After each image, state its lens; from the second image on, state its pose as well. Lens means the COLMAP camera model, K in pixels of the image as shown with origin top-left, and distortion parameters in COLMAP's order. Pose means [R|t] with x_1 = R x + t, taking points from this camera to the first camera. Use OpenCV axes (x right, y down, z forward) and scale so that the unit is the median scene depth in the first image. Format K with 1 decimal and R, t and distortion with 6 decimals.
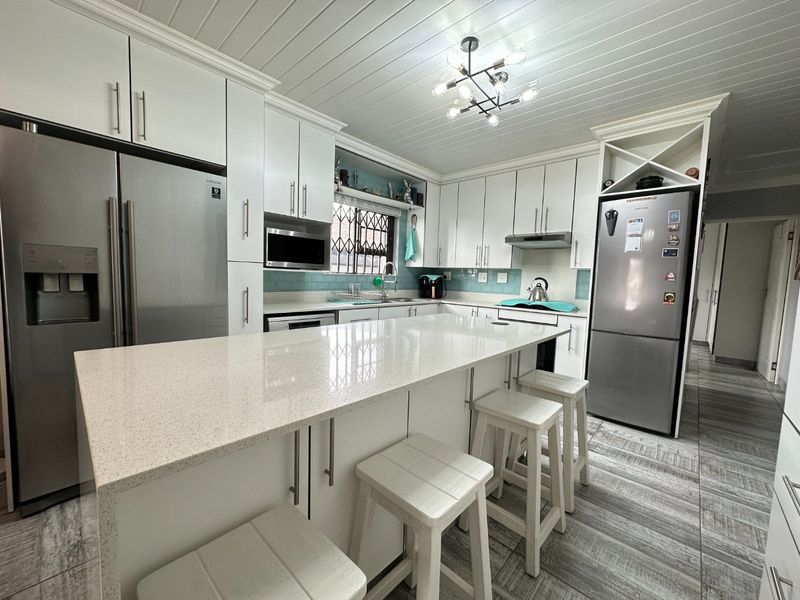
lens RADIAL K [[319.6, 0, 398.4], [0, 319.6, 300.7], [0, 0, 1]] dist [-0.006872, 0.001434]
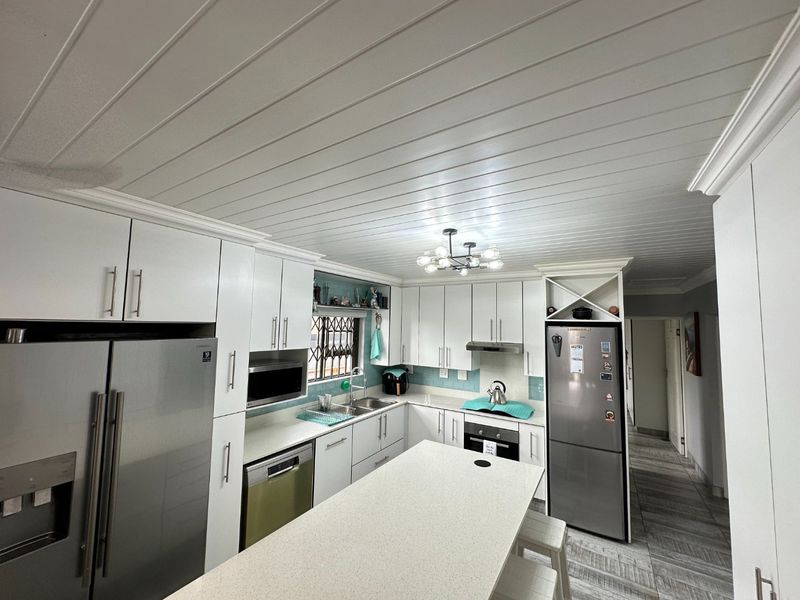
lens RADIAL K [[319.6, 0, 398.3], [0, 319.6, 300.9], [0, 0, 1]] dist [-0.006872, 0.001434]
pose [[0.982832, -0.000828, 0.184500, -0.126602], [0.027927, 0.989135, -0.144331, -0.254250], [-0.182376, 0.147006, 0.972177, -0.063010]]
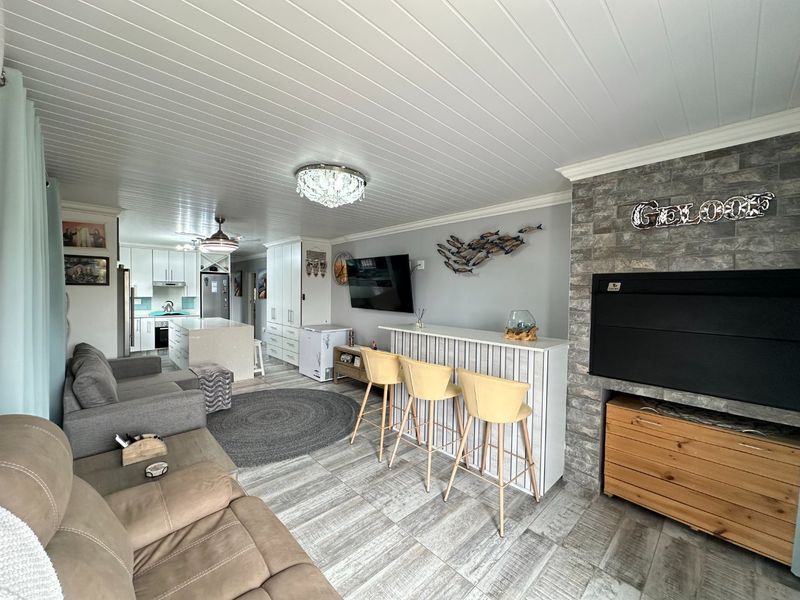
lens RADIAL K [[319.6, 0, 400.1], [0, 319.6, 301.2], [0, 0, 1]] dist [-0.006872, 0.001434]
pose [[0.052825, -0.062165, 0.996667, -2.120111], [0.066638, 0.996055, 0.058595, -0.120768], [-0.996378, 0.063320, 0.056759, -0.897589]]
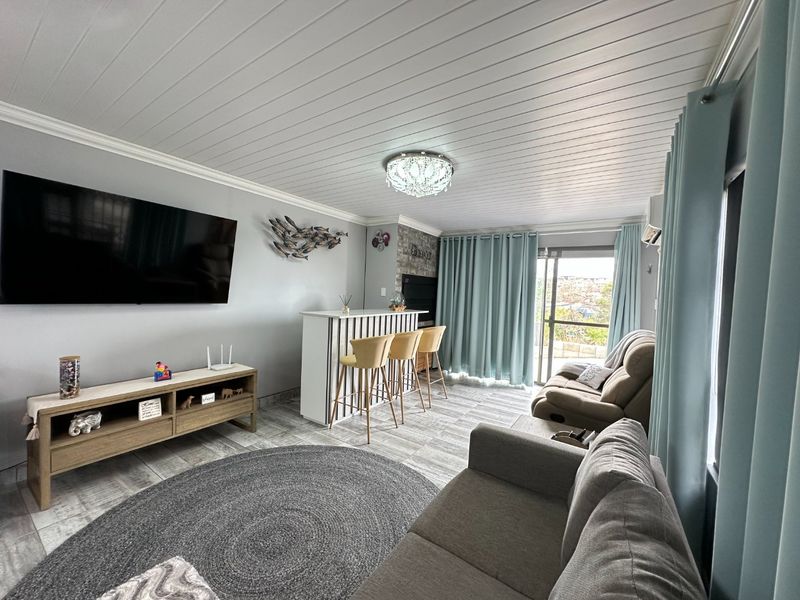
lens RADIAL K [[319.6, 0, 399.5], [0, 319.6, 300.9], [0, 0, 1]] dist [-0.006872, 0.001434]
pose [[-0.984978, -0.067844, -0.158797, -0.889589], [-0.085433, 0.990615, 0.106693, -0.147656], [0.150068, 0.118657, -0.981529, 0.406969]]
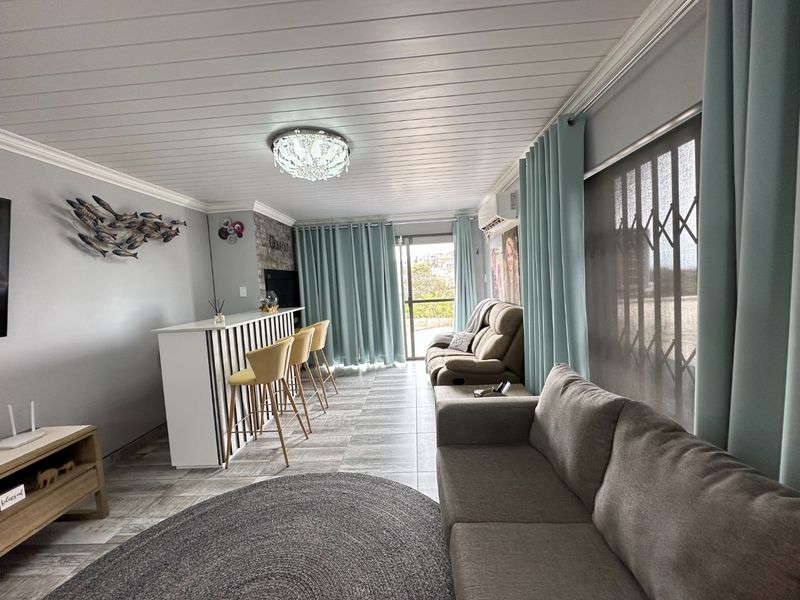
lens RADIAL K [[319.6, 0, 399.3], [0, 319.6, 300.6], [0, 0, 1]] dist [-0.006872, 0.001434]
pose [[-0.761096, 0.052806, -0.646487, -0.661006], [-0.019652, 0.994346, 0.104355, -0.130362], [0.648342, 0.092128, -0.755755, 0.256990]]
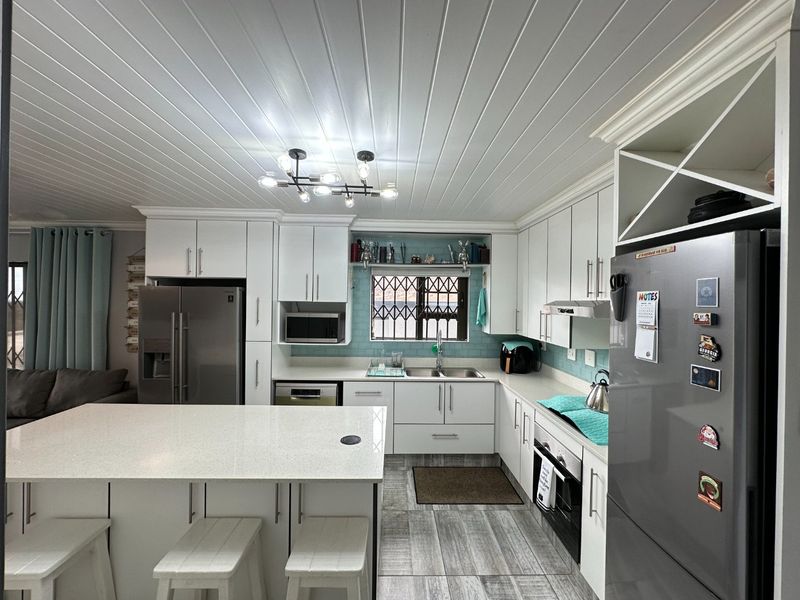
lens RADIAL K [[319.6, 0, 398.1], [0, 319.6, 300.4], [0, 0, 1]] dist [-0.006872, 0.001434]
pose [[0.700164, -0.024704, -0.713554, 0.784245], [-0.045891, 0.995778, -0.079505, -0.179573], [0.712505, 0.088412, 0.696074, 0.372263]]
